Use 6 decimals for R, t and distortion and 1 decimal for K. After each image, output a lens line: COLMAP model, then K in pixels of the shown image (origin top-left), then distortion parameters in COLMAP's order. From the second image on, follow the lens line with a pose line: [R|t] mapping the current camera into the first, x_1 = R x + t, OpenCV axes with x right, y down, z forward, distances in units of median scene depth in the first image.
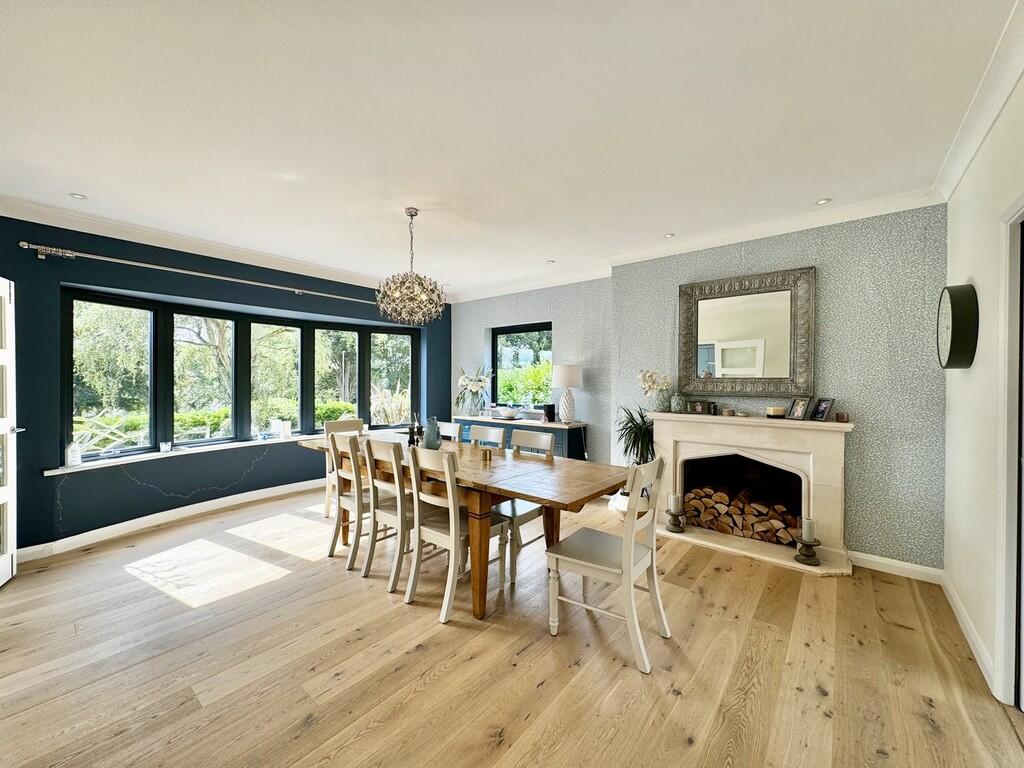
lens RADIAL K [[405.4, 0, 512.0], [0, 405.4, 384.0], [0, 0, 1]] dist [-0.003045, -0.000490]
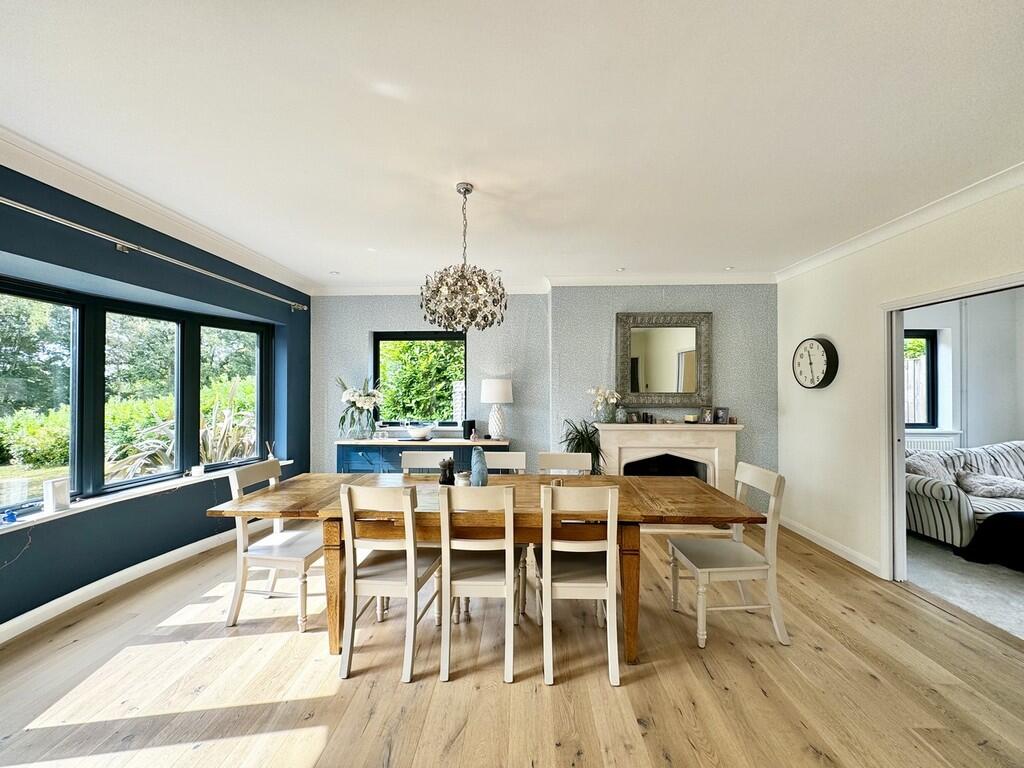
lens RADIAL K [[405.4, 0, 512.0], [0, 405.4, 384.0], [0, 0, 1]] dist [-0.003045, -0.000490]
pose [[0.793117, -0.000047, 0.609070, -0.595132], [0.007783, 0.999919, -0.010058, -0.034105], [-0.609020, 0.012717, 0.793053, 0.298229]]
